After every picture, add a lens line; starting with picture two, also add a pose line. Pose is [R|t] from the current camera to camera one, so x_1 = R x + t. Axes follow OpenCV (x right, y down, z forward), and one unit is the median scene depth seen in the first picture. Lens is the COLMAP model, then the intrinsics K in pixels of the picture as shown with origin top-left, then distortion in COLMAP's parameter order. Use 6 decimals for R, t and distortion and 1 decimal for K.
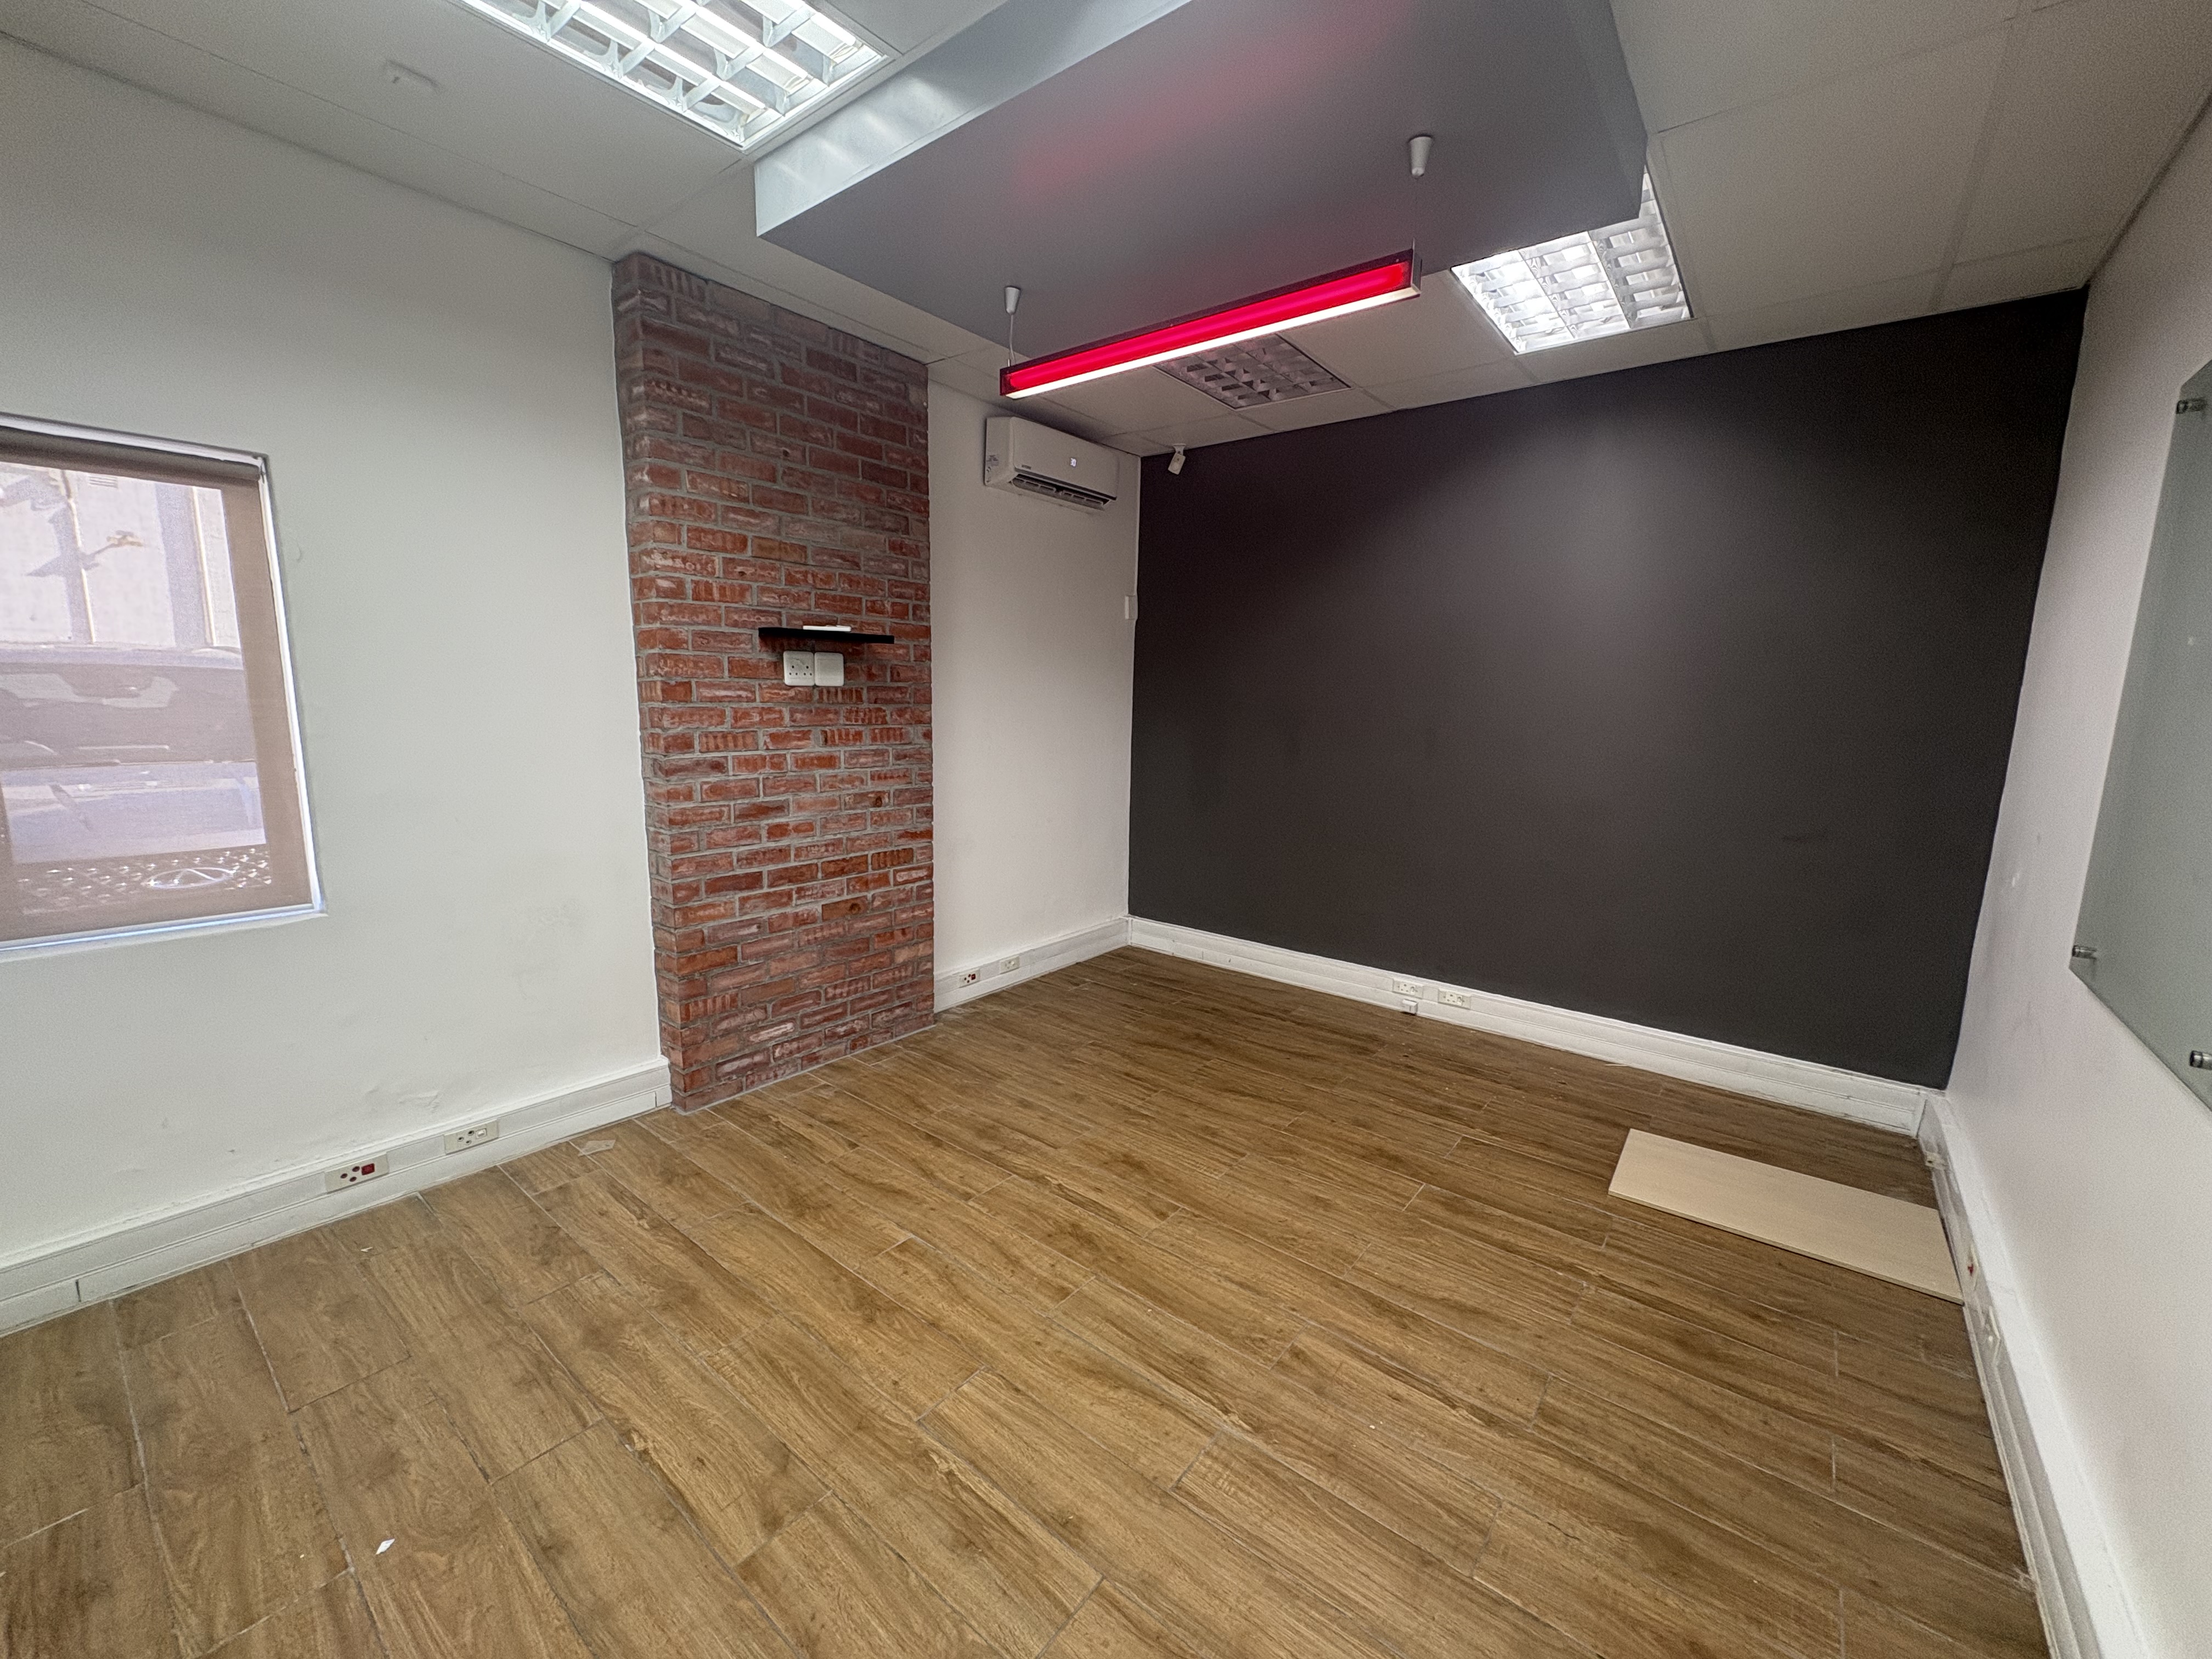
lens RADIAL K [[879.3, 0, 1106.0], [0, 879.3, 829.5], [0, 0, 1]] dist [0.000455, 0.000105]
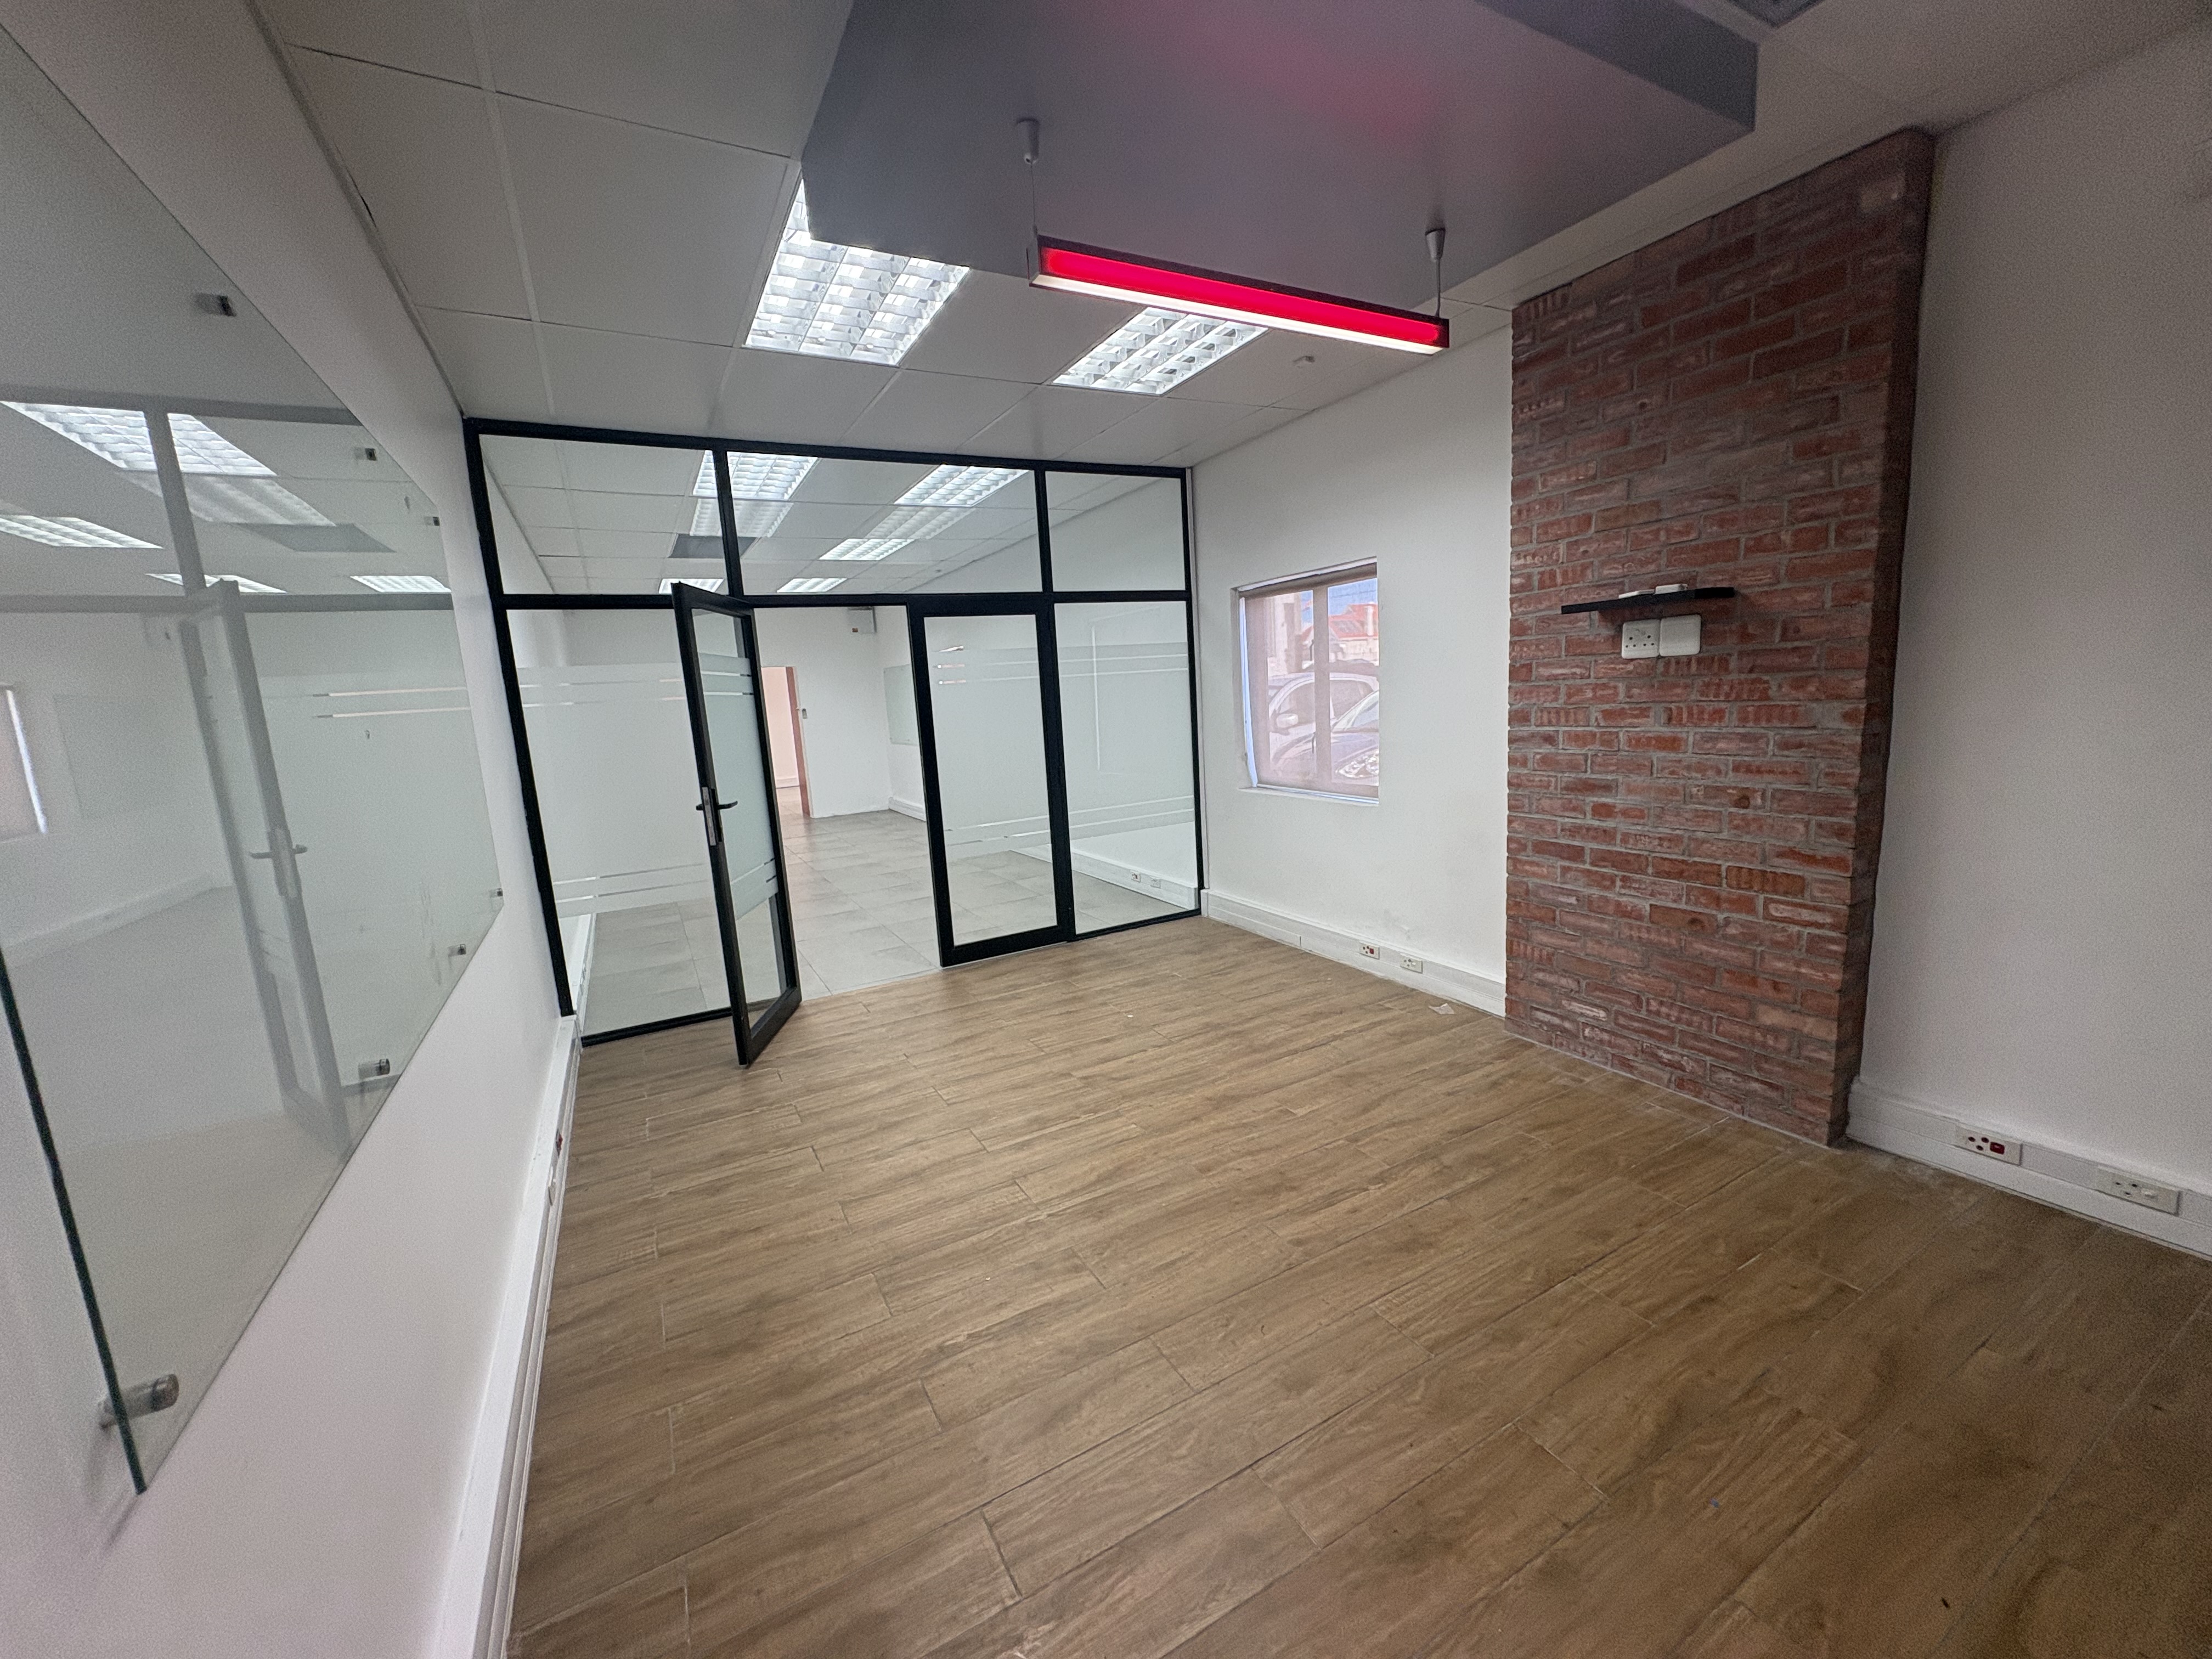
lens RADIAL K [[879.3, 0, 1106.0], [0, 879.3, 829.5], [0, 0, 1]] dist [0.000455, 0.000105]
pose [[-0.387404, 0.149431, -0.909719, 0.735496], [-0.089781, 0.975971, 0.198546, -0.122812], [0.917528, 0.158593, -0.364679, 0.862631]]
